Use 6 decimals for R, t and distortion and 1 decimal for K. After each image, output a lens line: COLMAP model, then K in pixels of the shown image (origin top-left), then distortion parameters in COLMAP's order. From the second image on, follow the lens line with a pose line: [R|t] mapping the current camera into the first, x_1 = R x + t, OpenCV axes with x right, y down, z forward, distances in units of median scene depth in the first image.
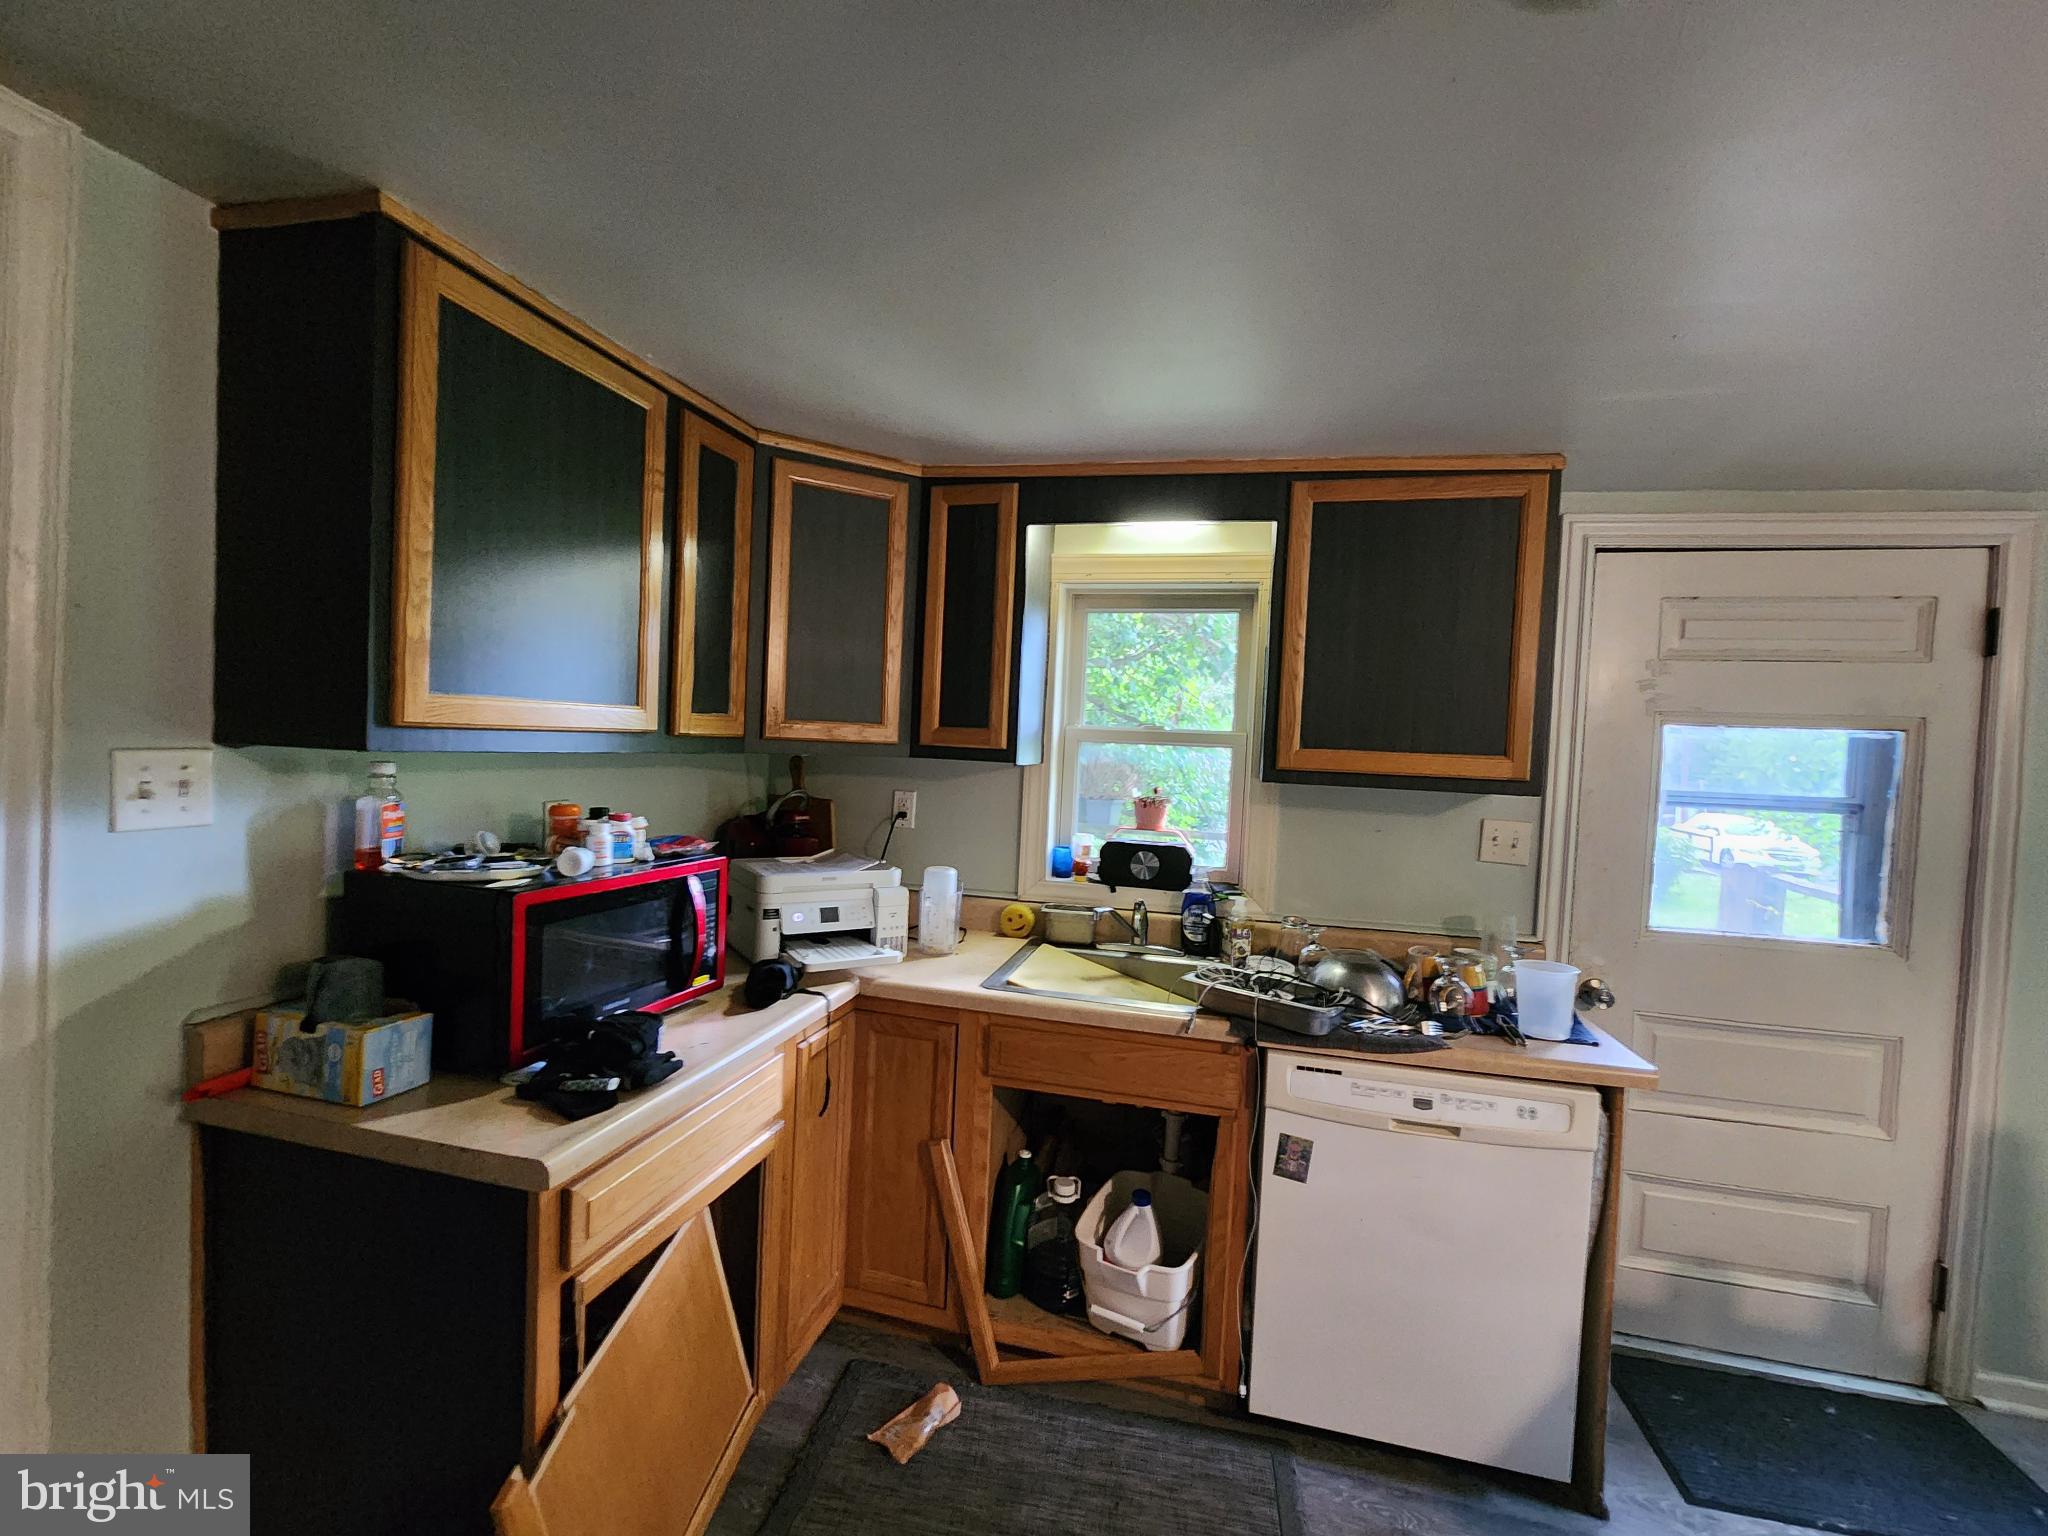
lens RADIAL K [[828.4, 0, 1024.0], [0, 828.4, 768.0], [0, 0, 1]] dist [-0.001140, -0.000264]
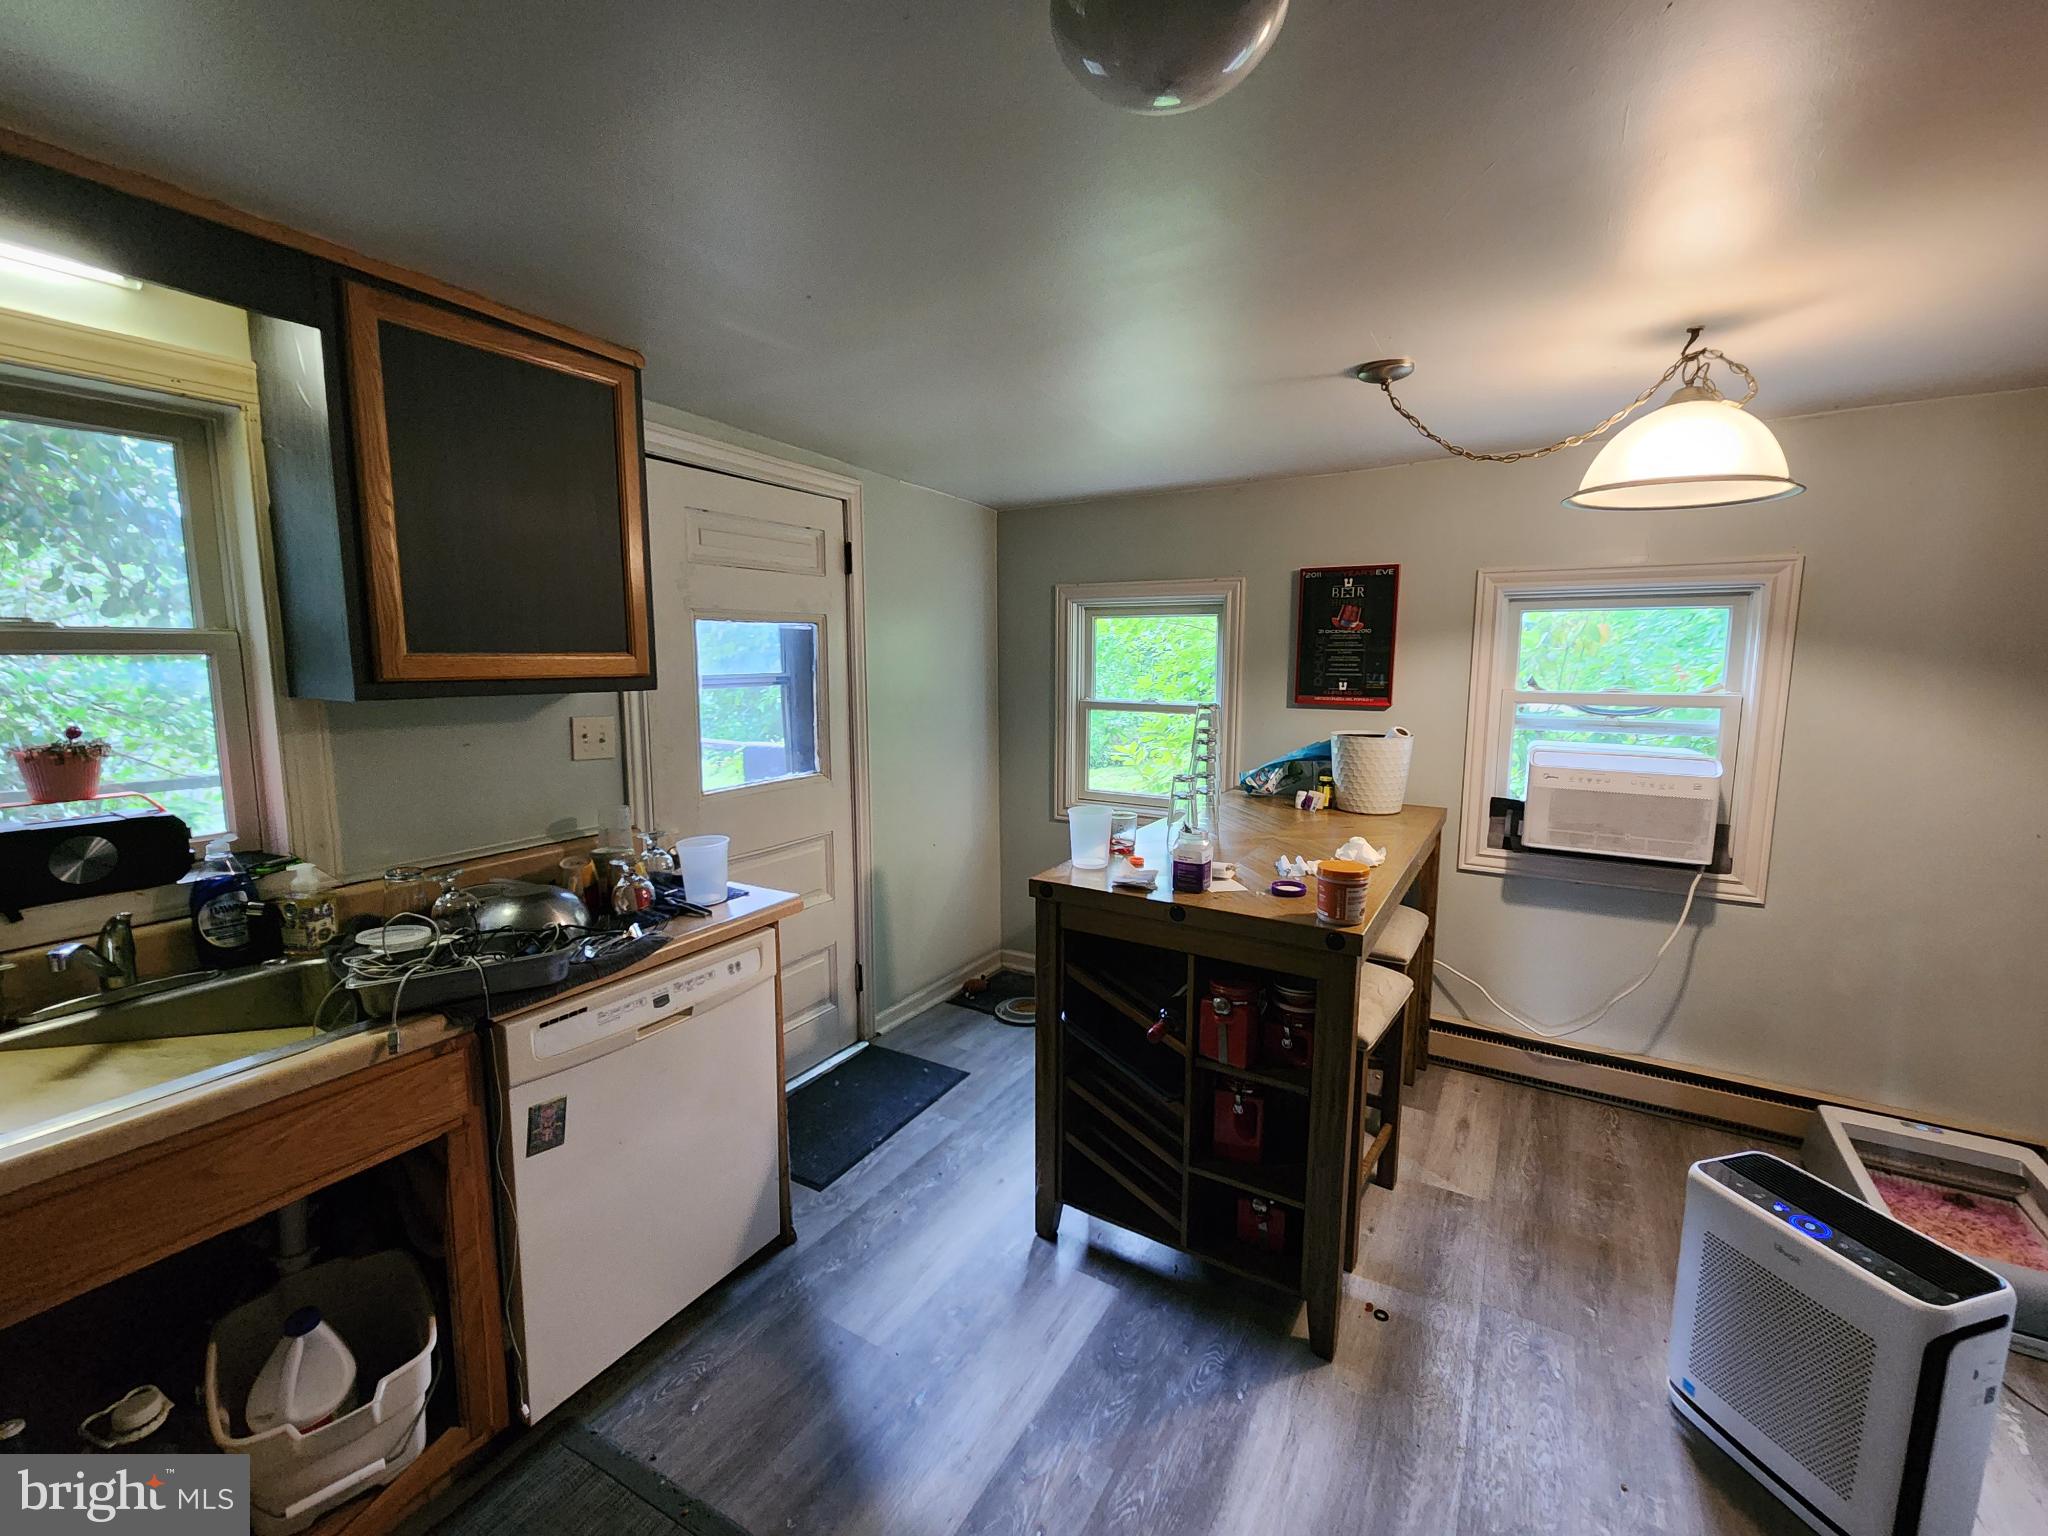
lens RADIAL K [[834.7, 0, 1025.3], [0, 834.7, 760.0], [0, 0, 1]] dist [-0.001282, -0.000023]
pose [[0.298482, -0.159835, 0.940936, -0.247321], [0.038274, 0.987089, 0.155533, -0.024107], [-0.953647, -0.010410, 0.300746, 0.218280]]
